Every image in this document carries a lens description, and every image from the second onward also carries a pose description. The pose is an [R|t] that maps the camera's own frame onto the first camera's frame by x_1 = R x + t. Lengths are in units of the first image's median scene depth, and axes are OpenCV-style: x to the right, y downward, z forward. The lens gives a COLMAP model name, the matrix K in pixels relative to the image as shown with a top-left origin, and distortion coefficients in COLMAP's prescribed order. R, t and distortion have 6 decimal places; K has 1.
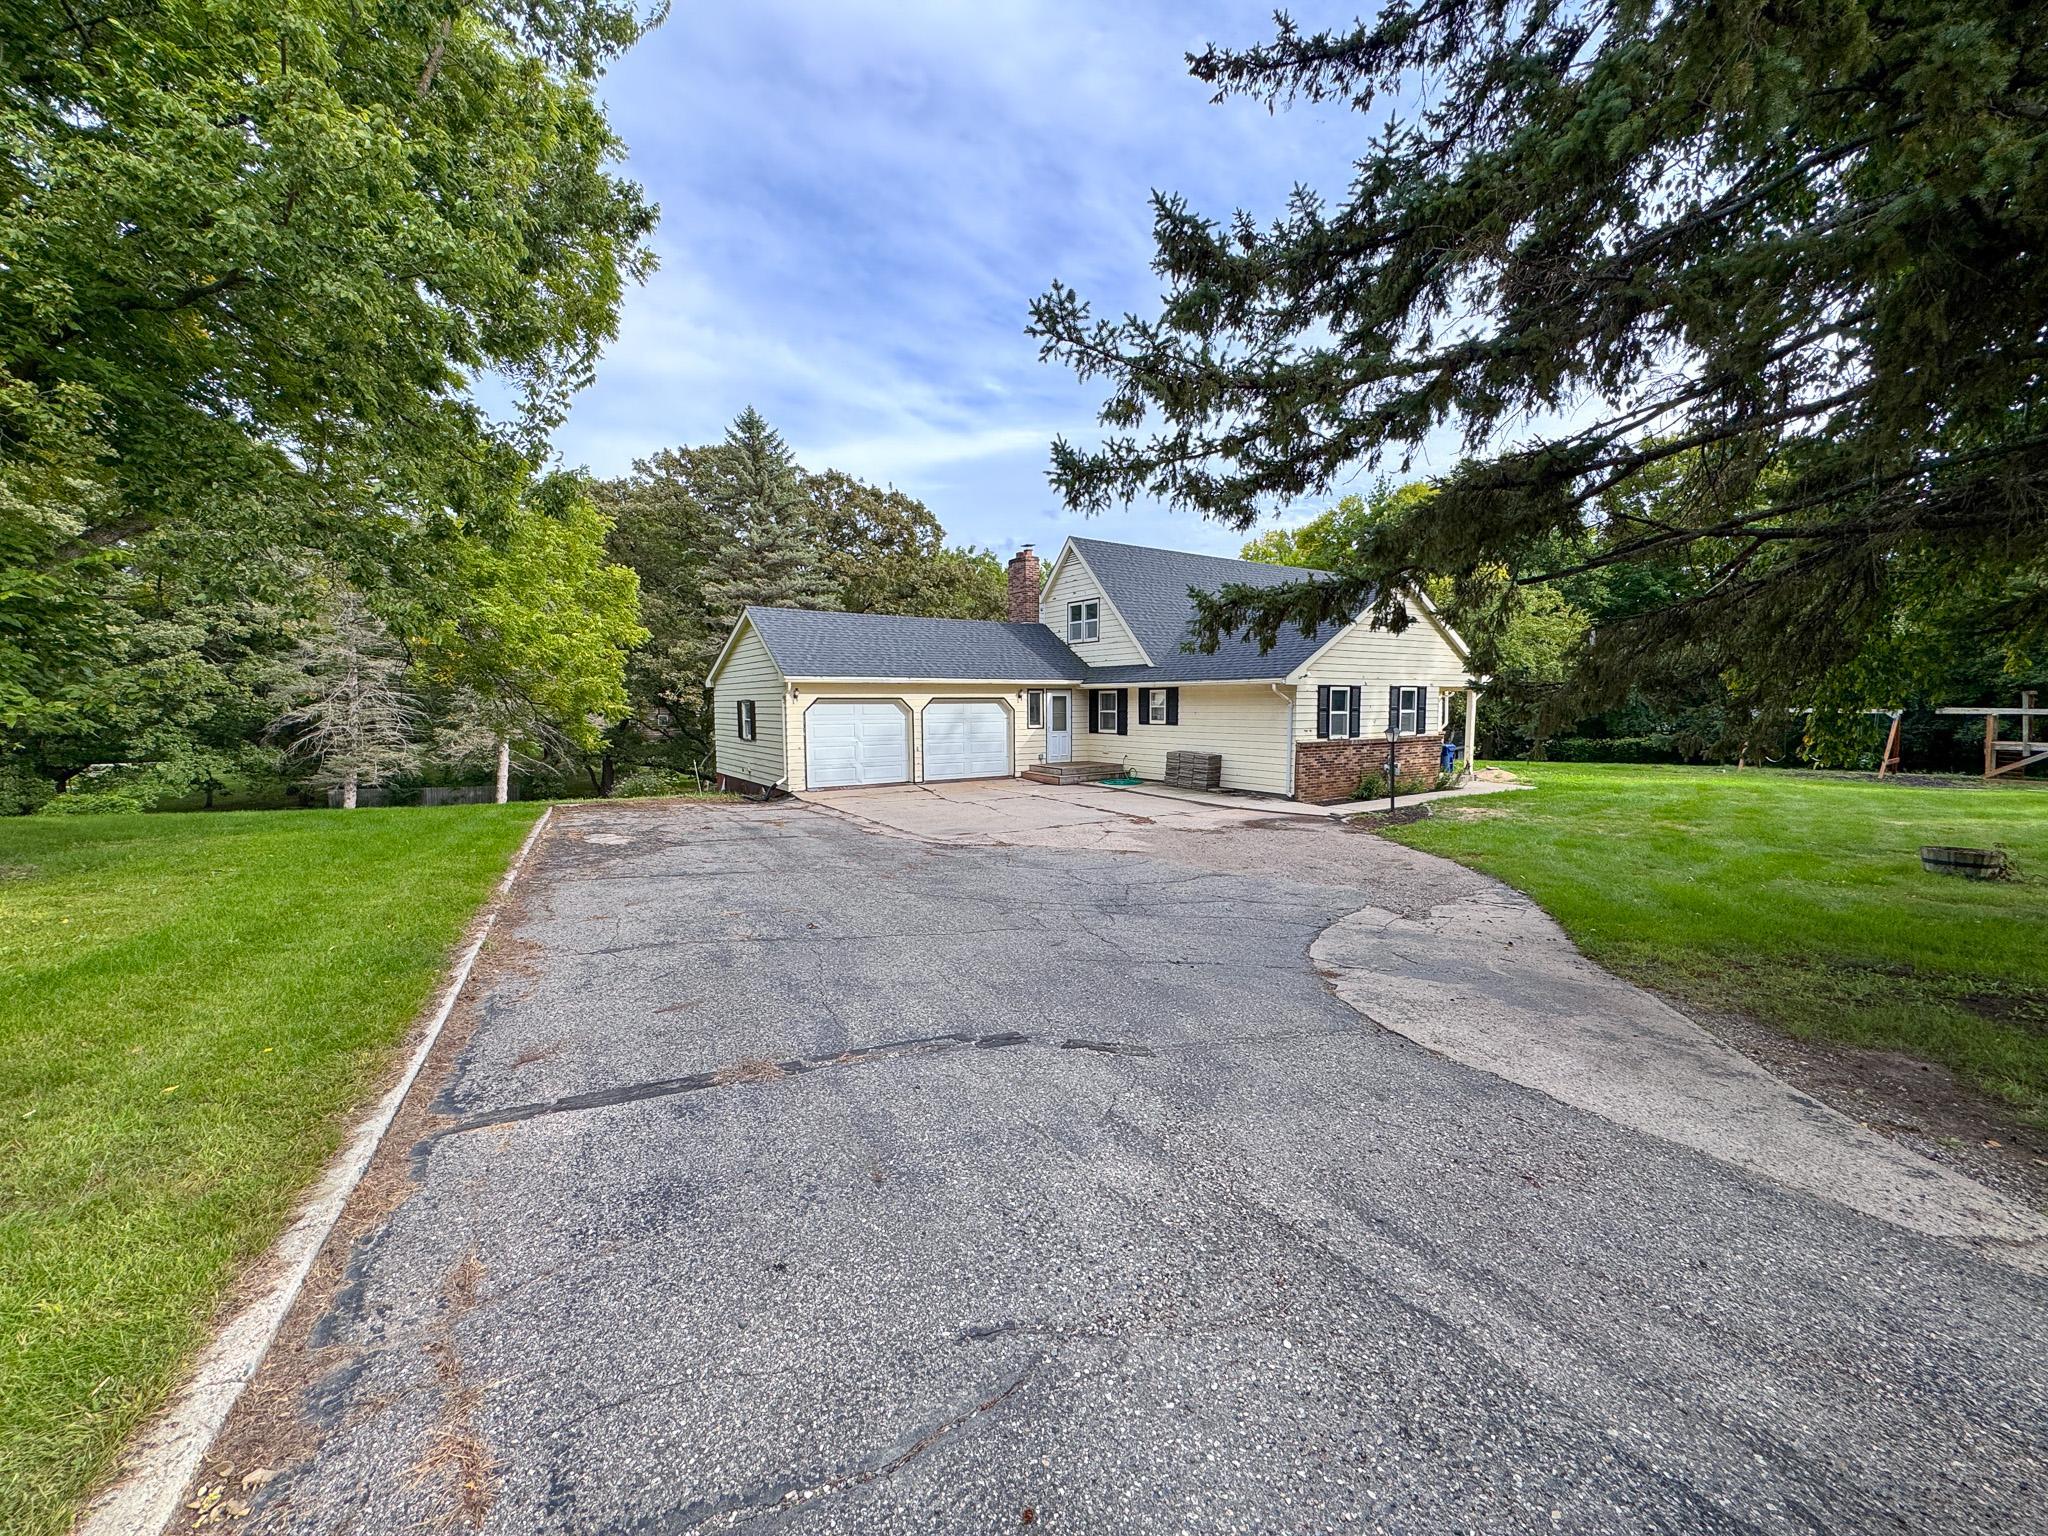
lens RADIAL K [[815.1, 0, 1026.1], [0, 815.1, 765.5], [0, 0, 1]] dist [-0.001857, 0.000139]
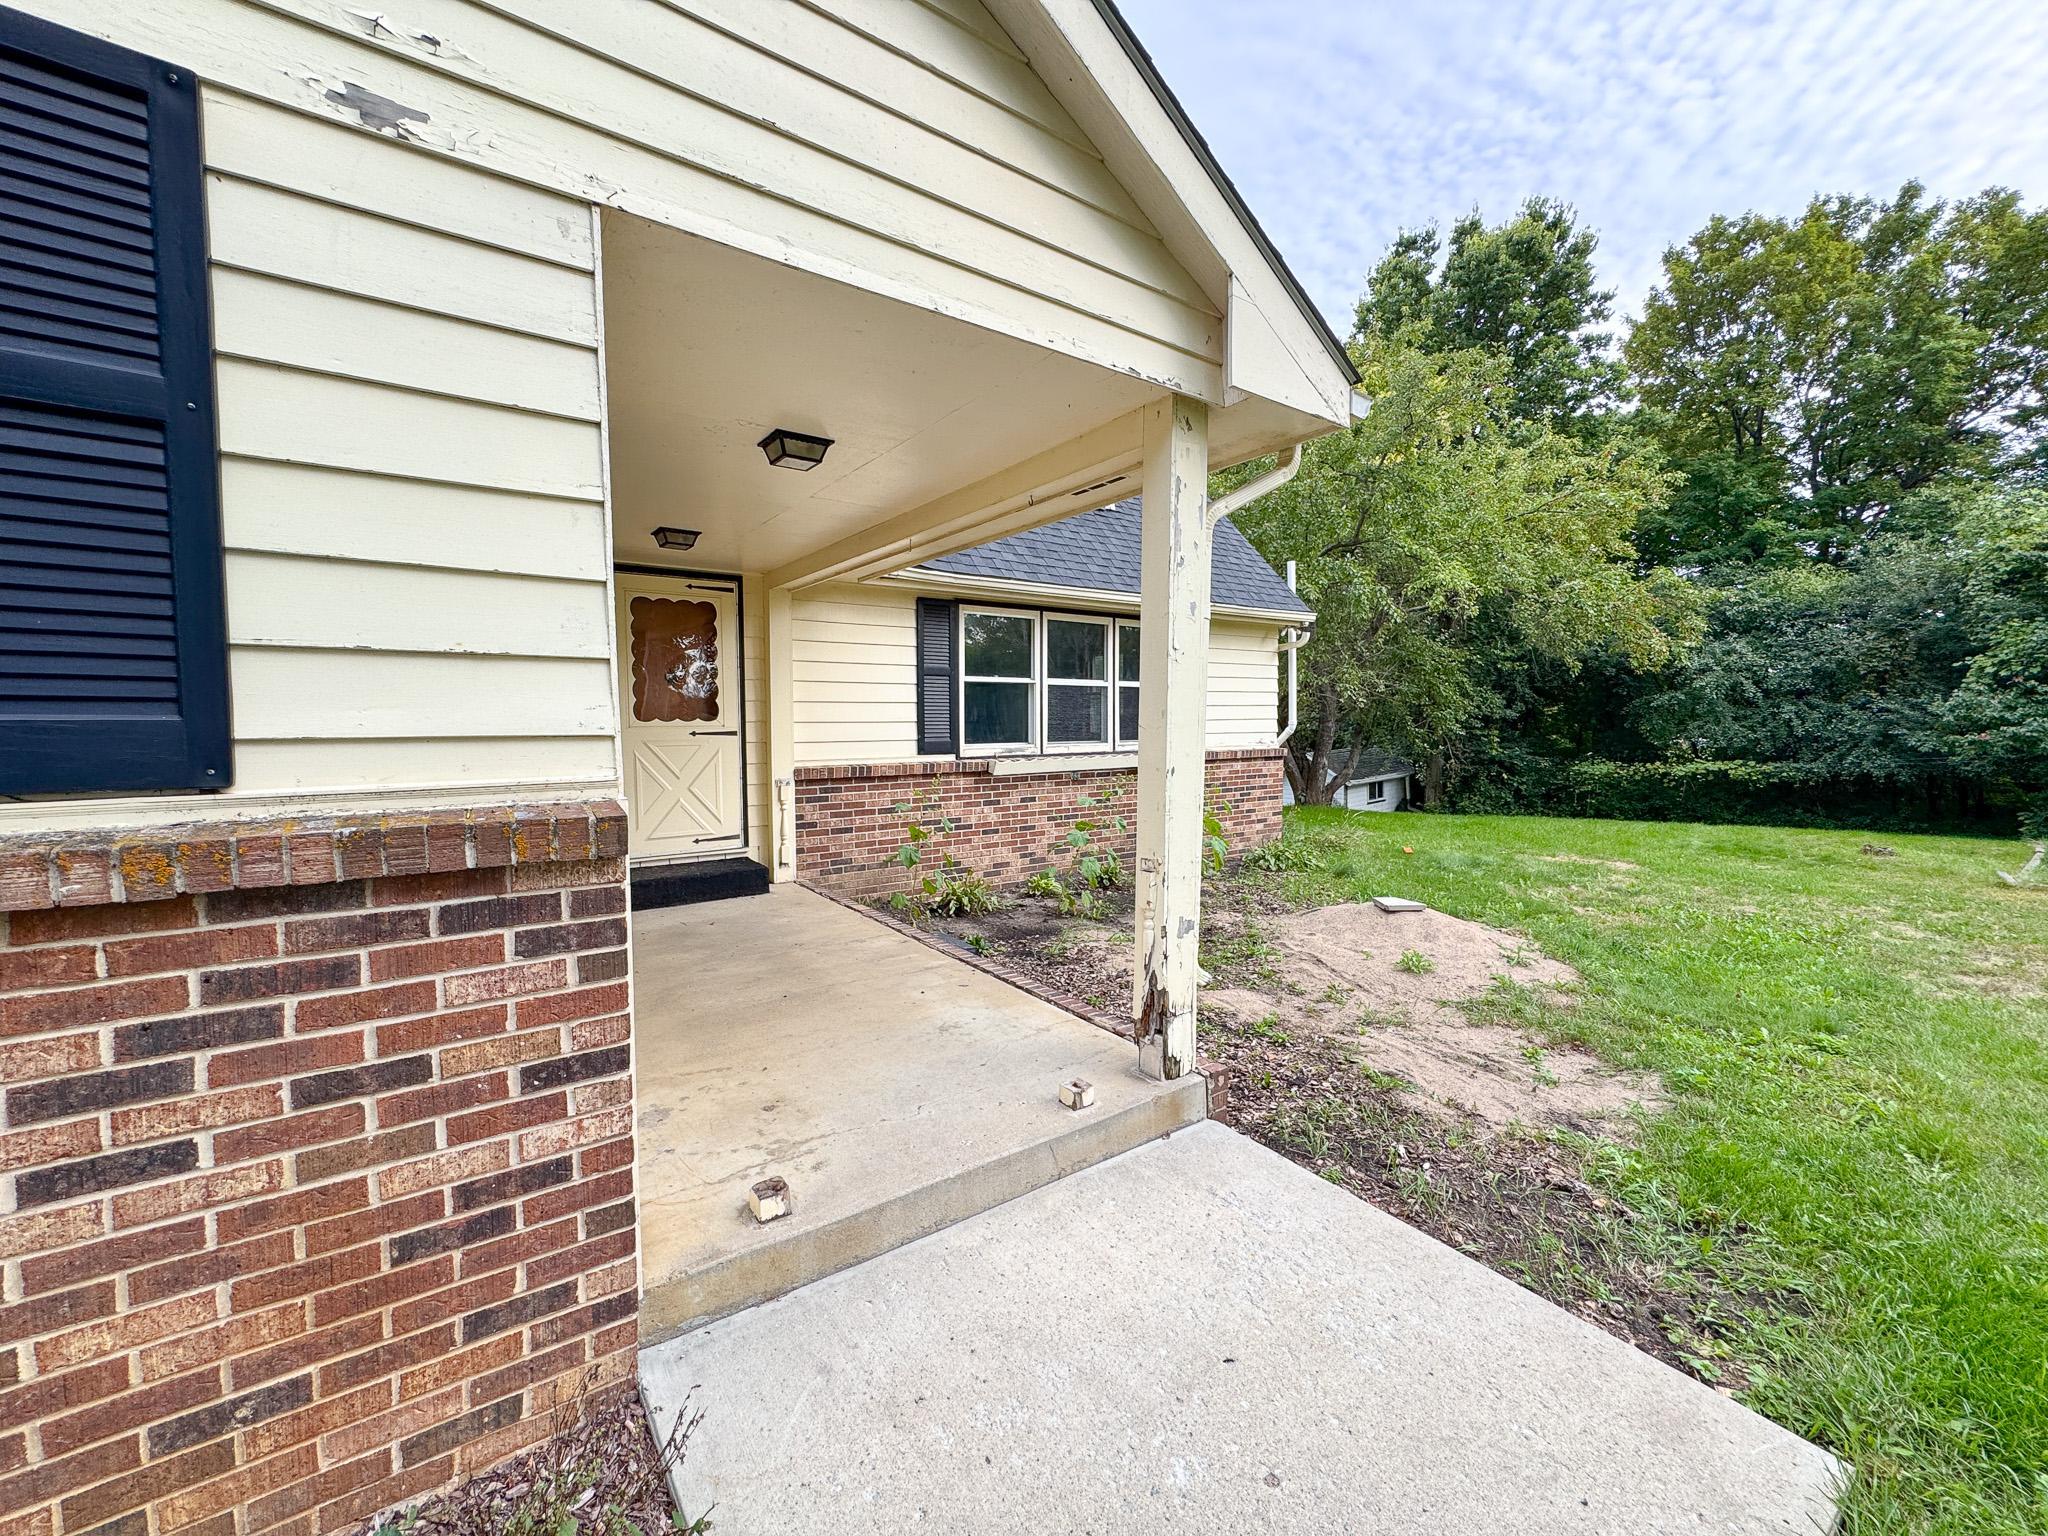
lens RADIAL K [[815.1, 0, 1031.7], [0, 815.1, 772.8], [0, 0, 1]] dist [-0.001857, 0.000139]
pose [[0.999301, -0.000259, 0.037393, 0.505914], [0.000548, 0.999970, -0.007716, -0.038551], [-0.037390, 0.007731, 0.999271, 0.847482]]
